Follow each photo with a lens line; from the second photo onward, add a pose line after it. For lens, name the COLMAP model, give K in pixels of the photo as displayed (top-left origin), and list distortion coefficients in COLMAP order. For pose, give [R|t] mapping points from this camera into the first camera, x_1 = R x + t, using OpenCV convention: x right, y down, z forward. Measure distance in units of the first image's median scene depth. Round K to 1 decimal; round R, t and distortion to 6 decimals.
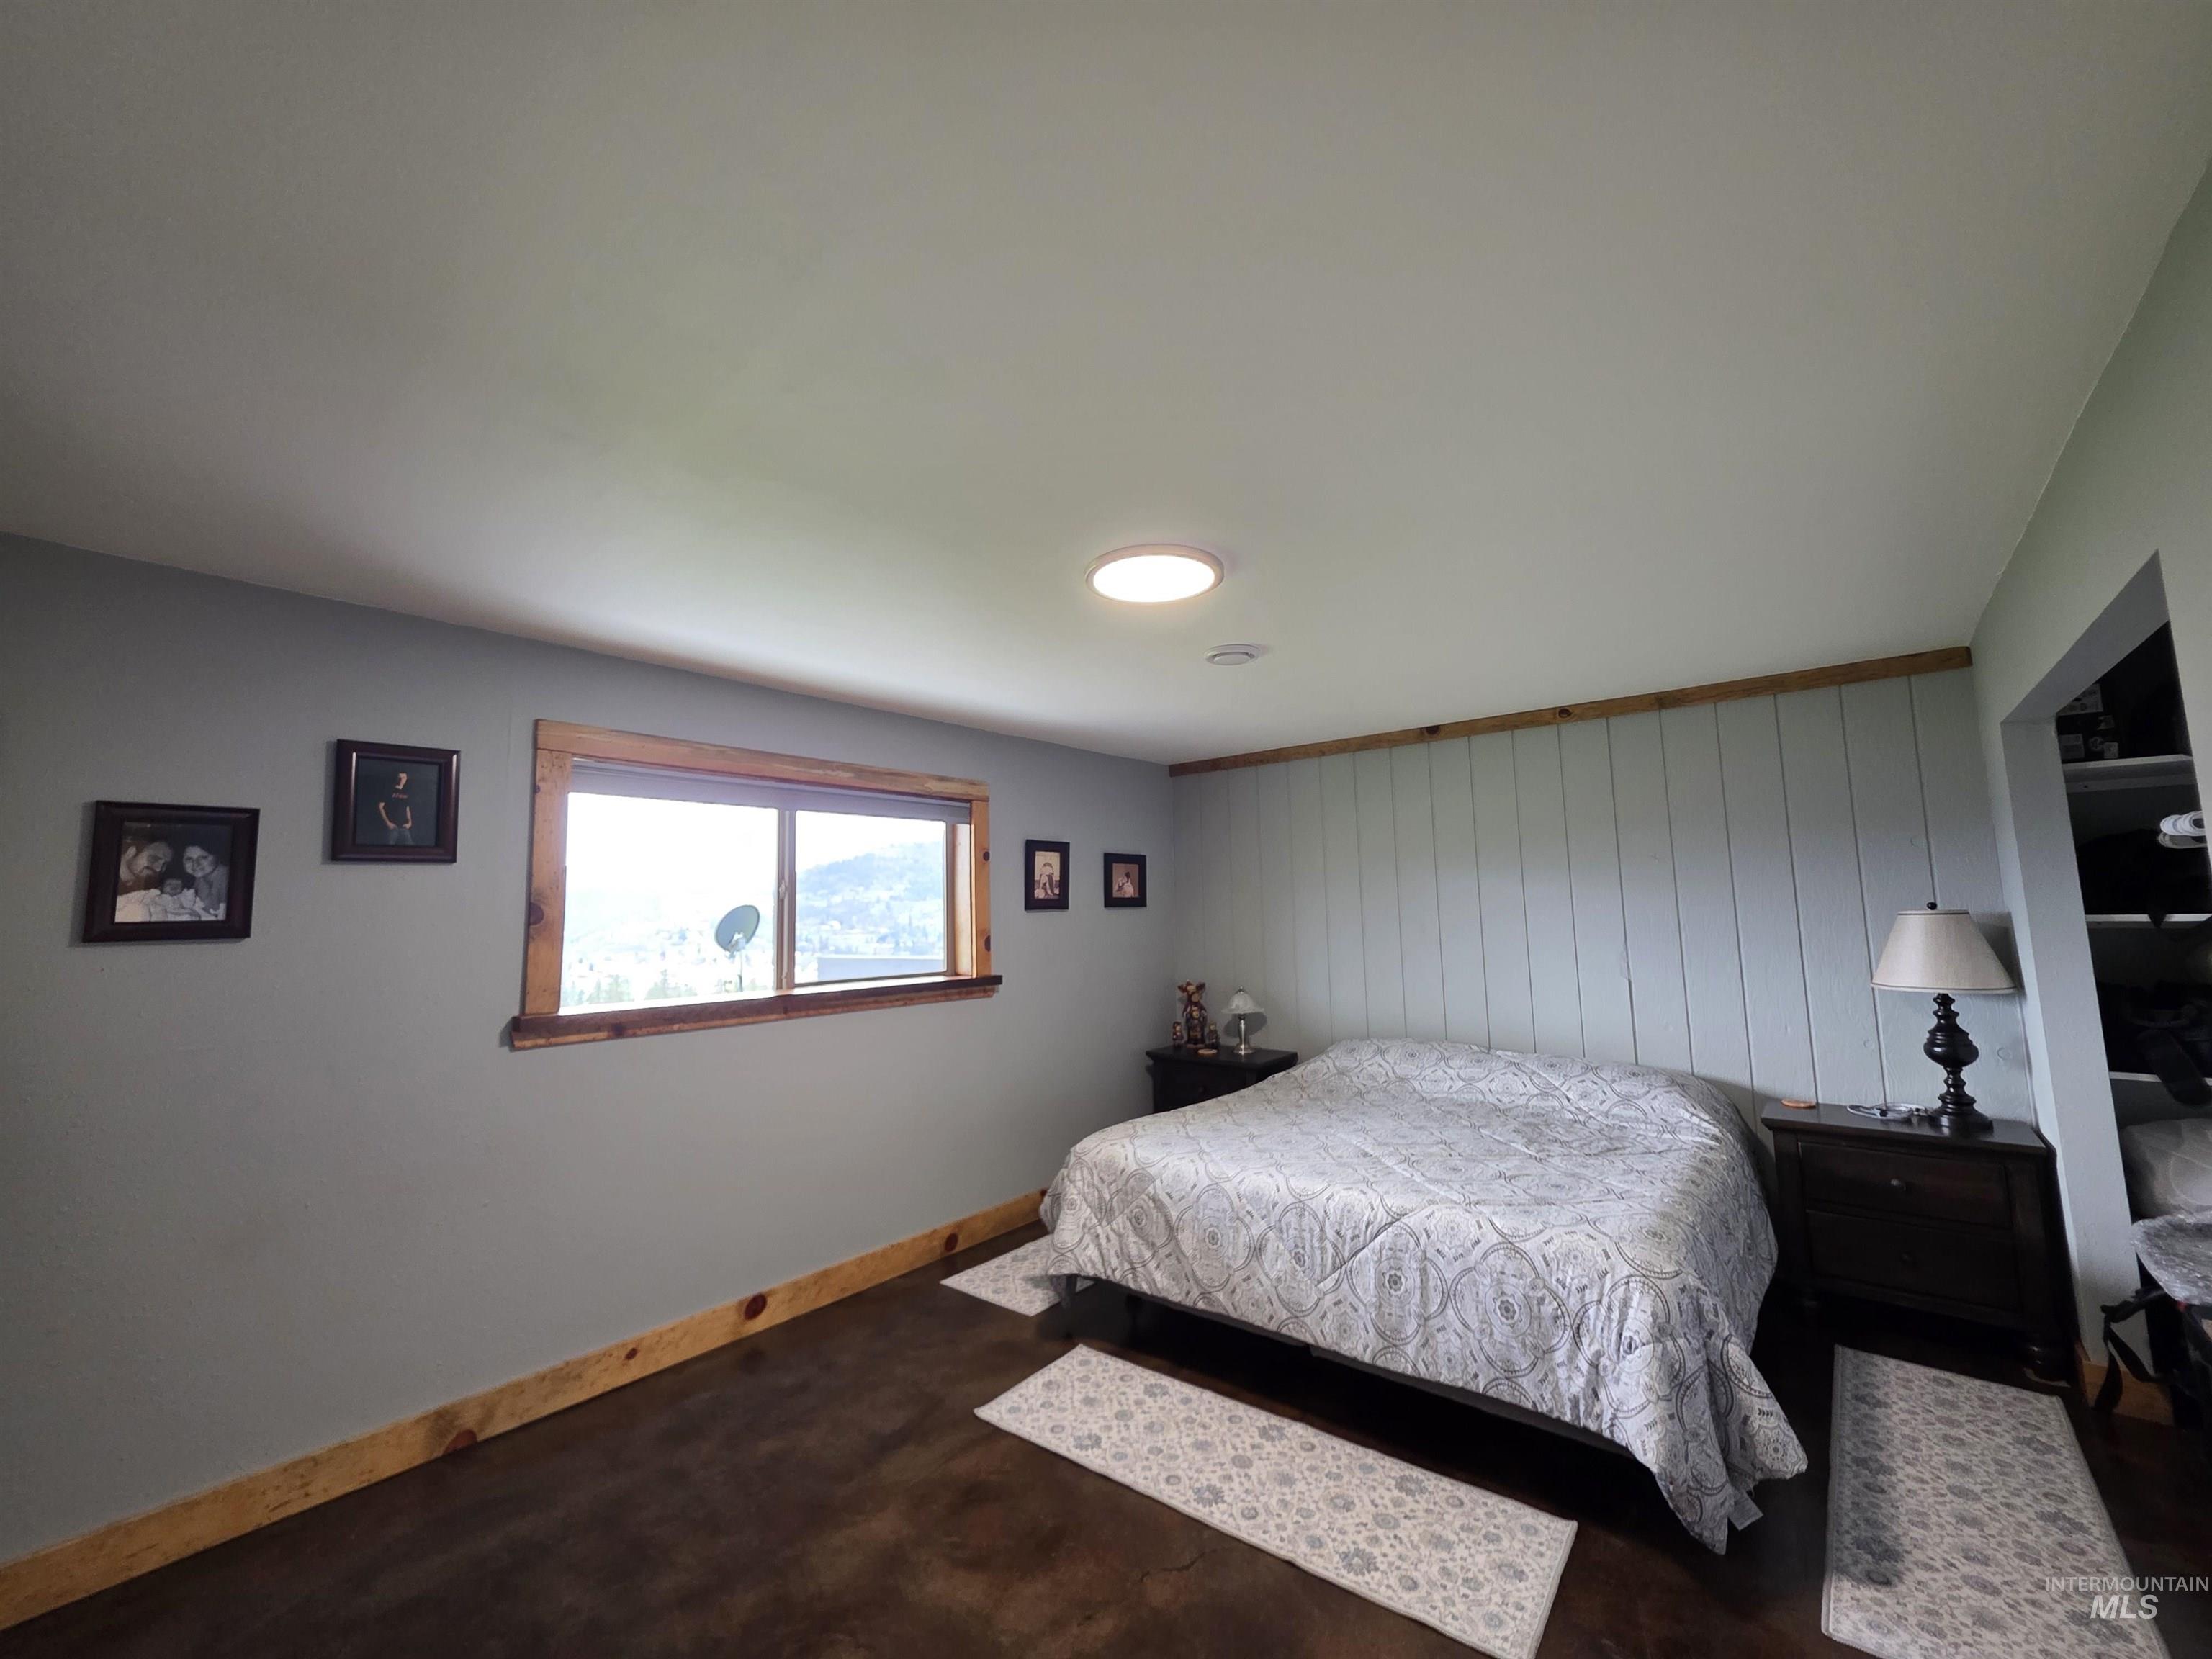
lens RADIAL K [[886.4, 0, 1098.8], [0, 886.4, 821.9], [0, 0, 1]] dist [0.002690, -0.001034]
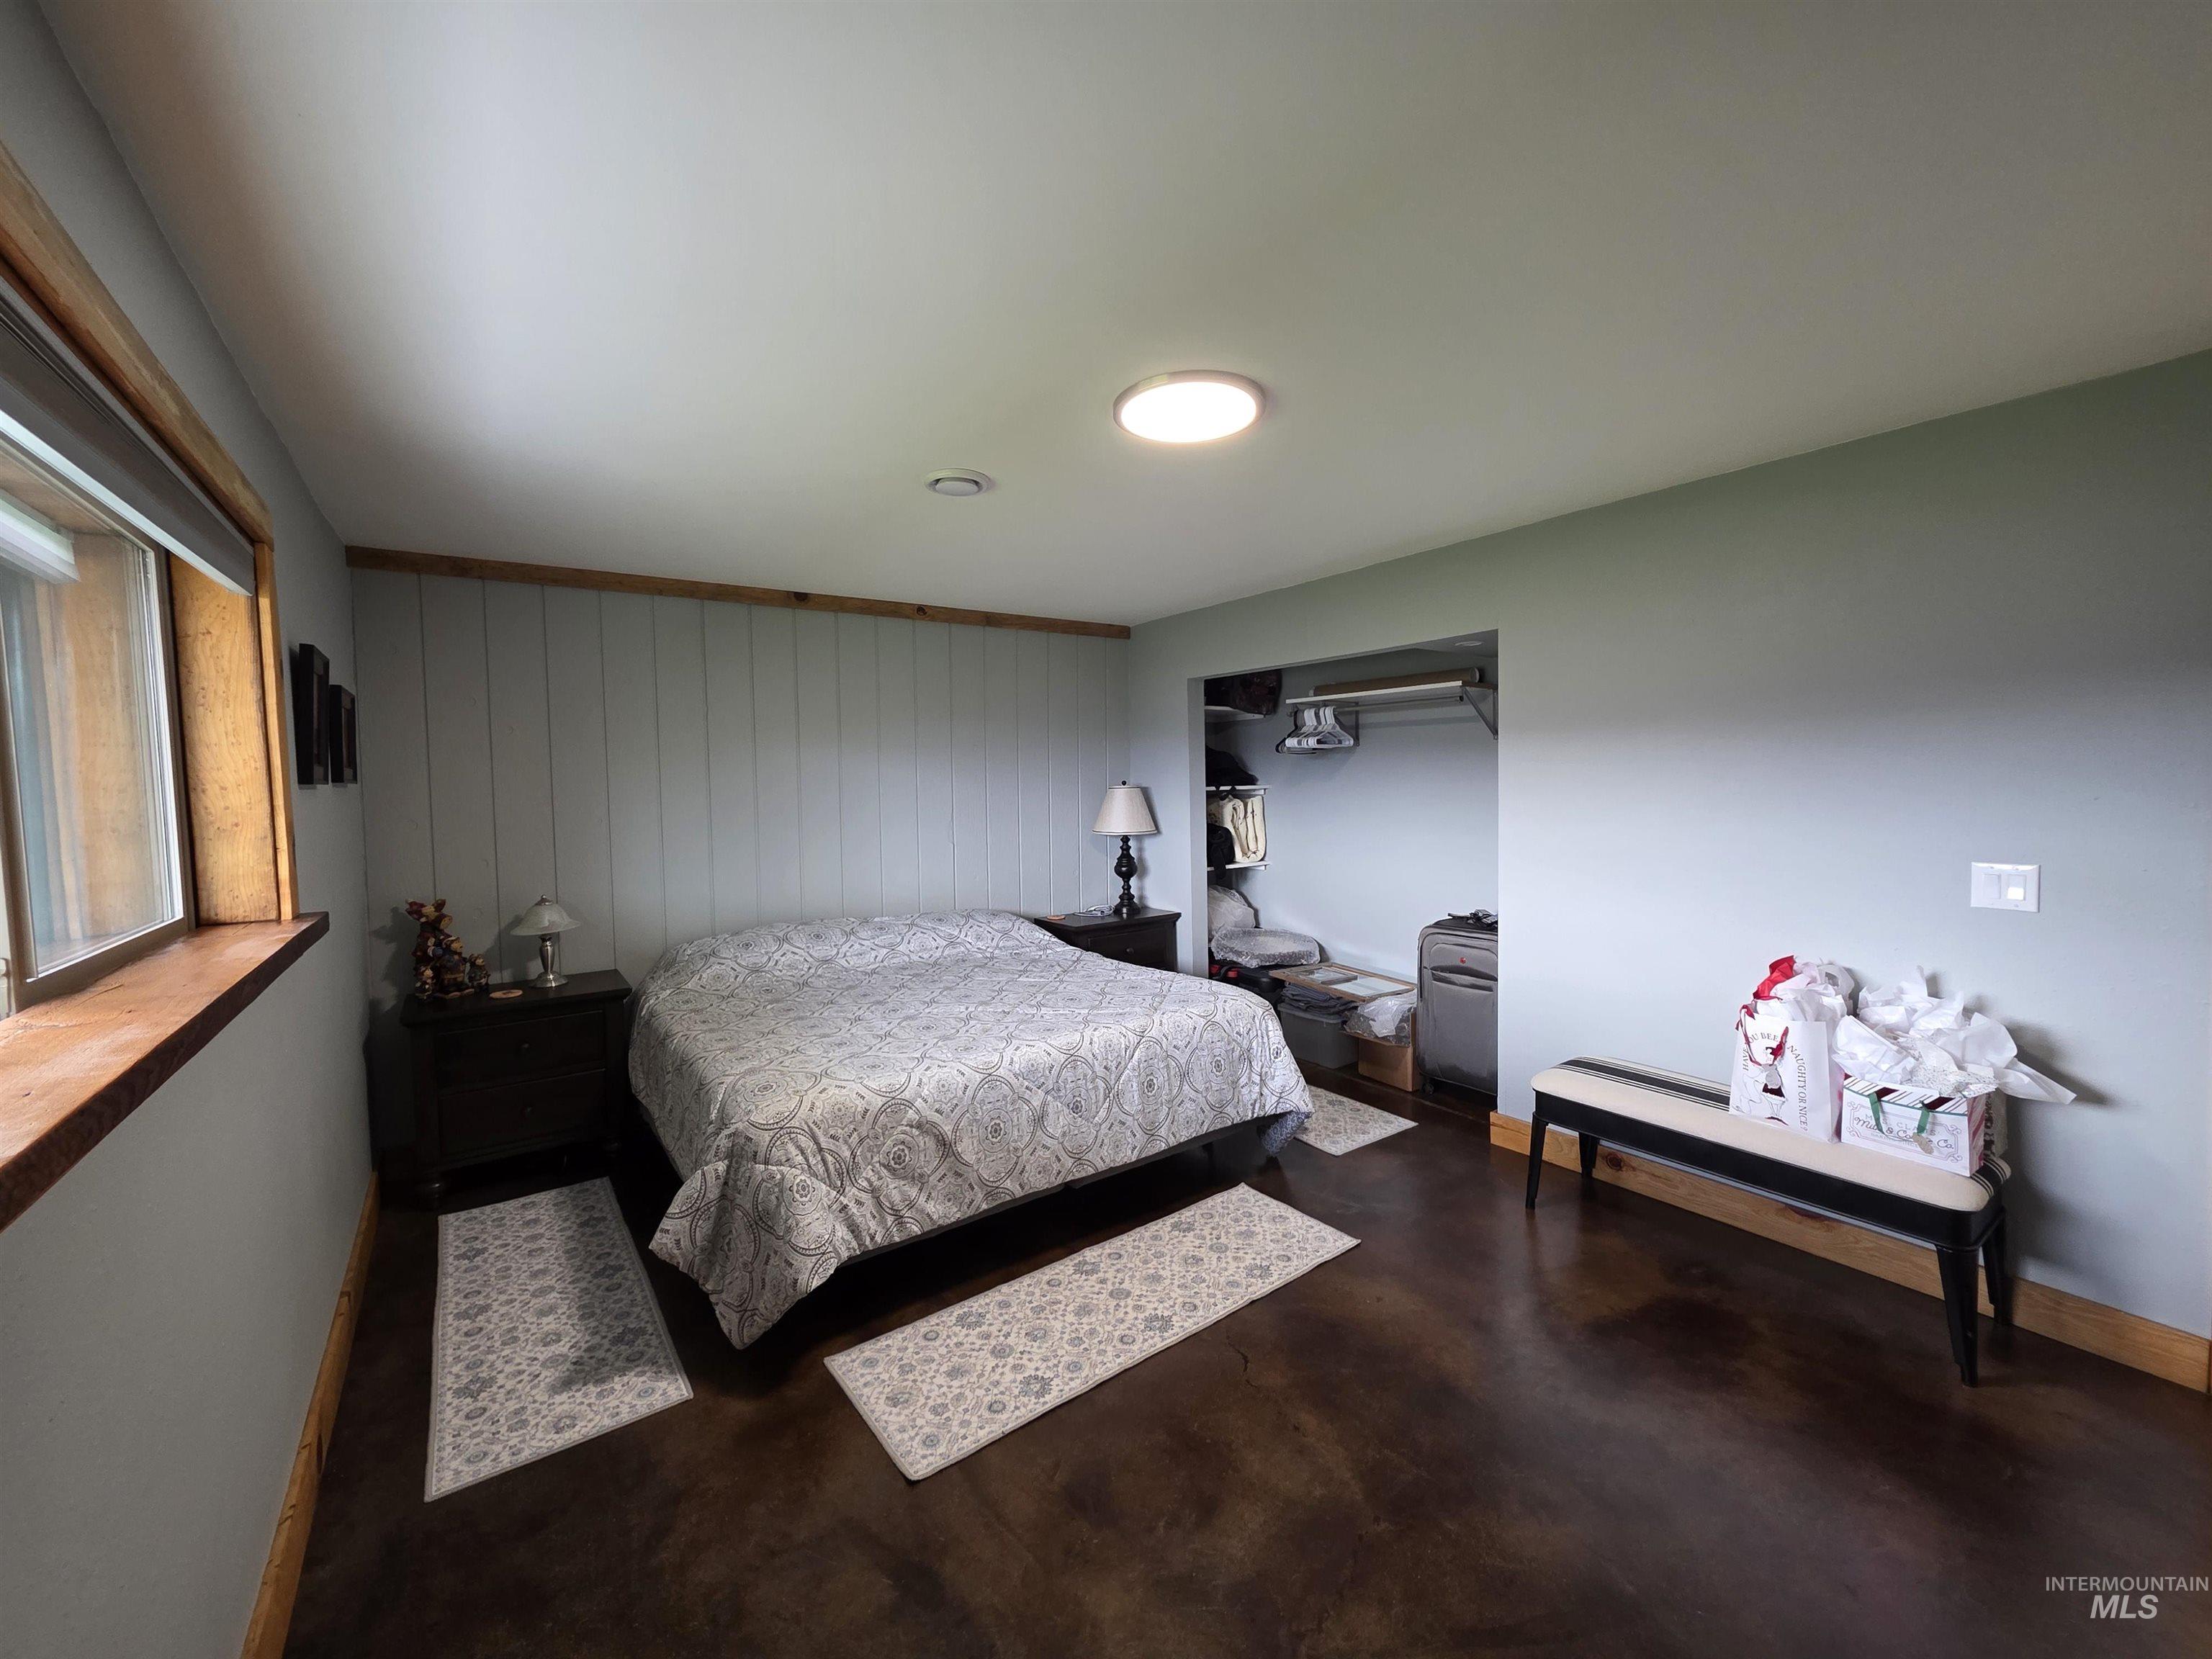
lens RADIAL K [[886.4, 0, 1100.8], [0, 886.4, 821.4], [0, 0, 1]] dist [0.002690, -0.001034]
pose [[0.261449, -0.033027, 0.964652, -0.746186], [-0.081430, 0.995097, 0.056139, 0.089540], [-0.961776, -0.093229, 0.257478, 0.705735]]
